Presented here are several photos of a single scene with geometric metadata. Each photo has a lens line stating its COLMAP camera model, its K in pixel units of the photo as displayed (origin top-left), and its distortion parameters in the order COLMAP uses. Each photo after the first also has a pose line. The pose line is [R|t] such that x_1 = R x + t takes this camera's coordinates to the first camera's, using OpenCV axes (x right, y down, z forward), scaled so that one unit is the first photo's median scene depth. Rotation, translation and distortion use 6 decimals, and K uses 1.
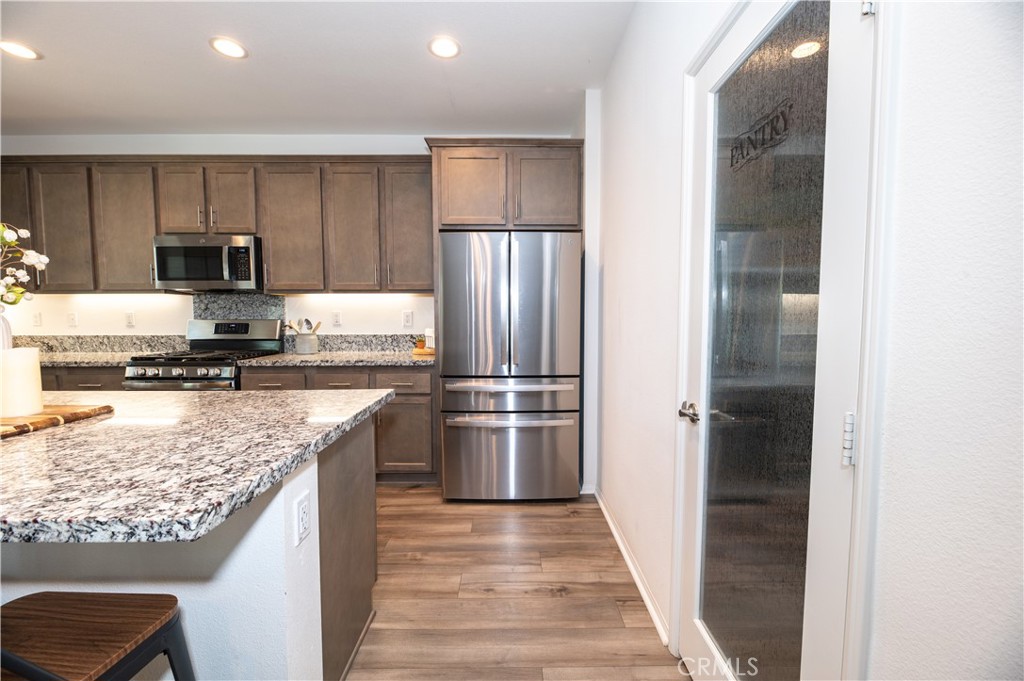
lens RADIAL K [[412.5, 0, 508.5], [0, 412.5, 338.4], [0, 0, 1]] dist [-0.001585, -0.000020]
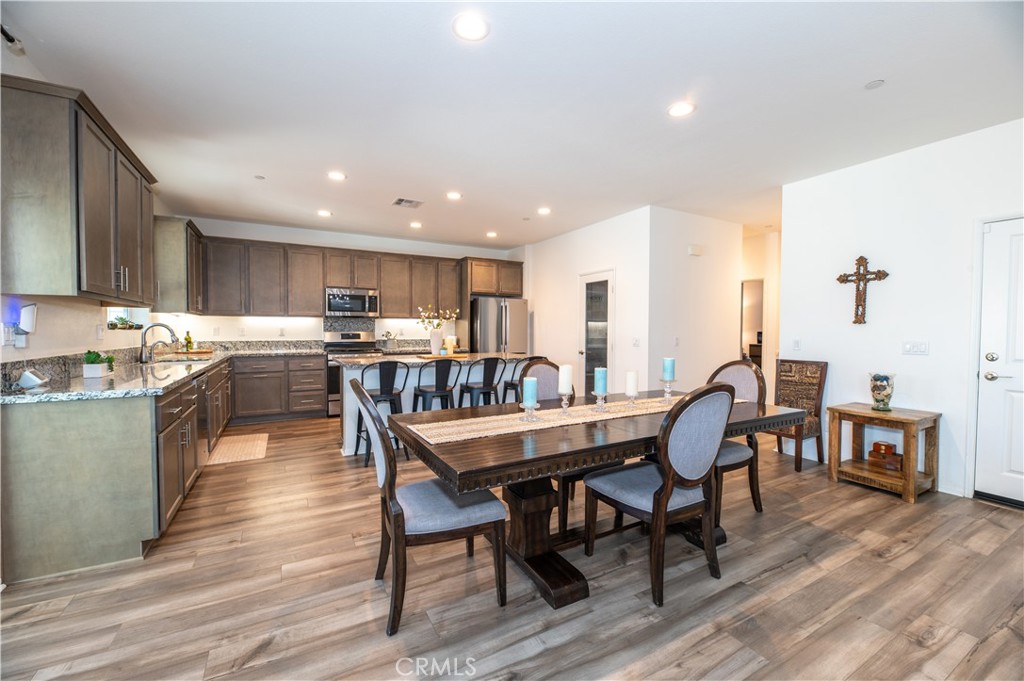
lens RADIAL K [[412.5, 0, 511.3], [0, 412.5, 340.3], [0, 0, 1]] dist [-0.001585, -0.000020]
pose [[0.872784, -0.006560, 0.488062, -1.030172], [0.021003, 0.999488, -0.024125, 0.059831], [-0.487654, 0.031307, 0.872476, -1.088006]]
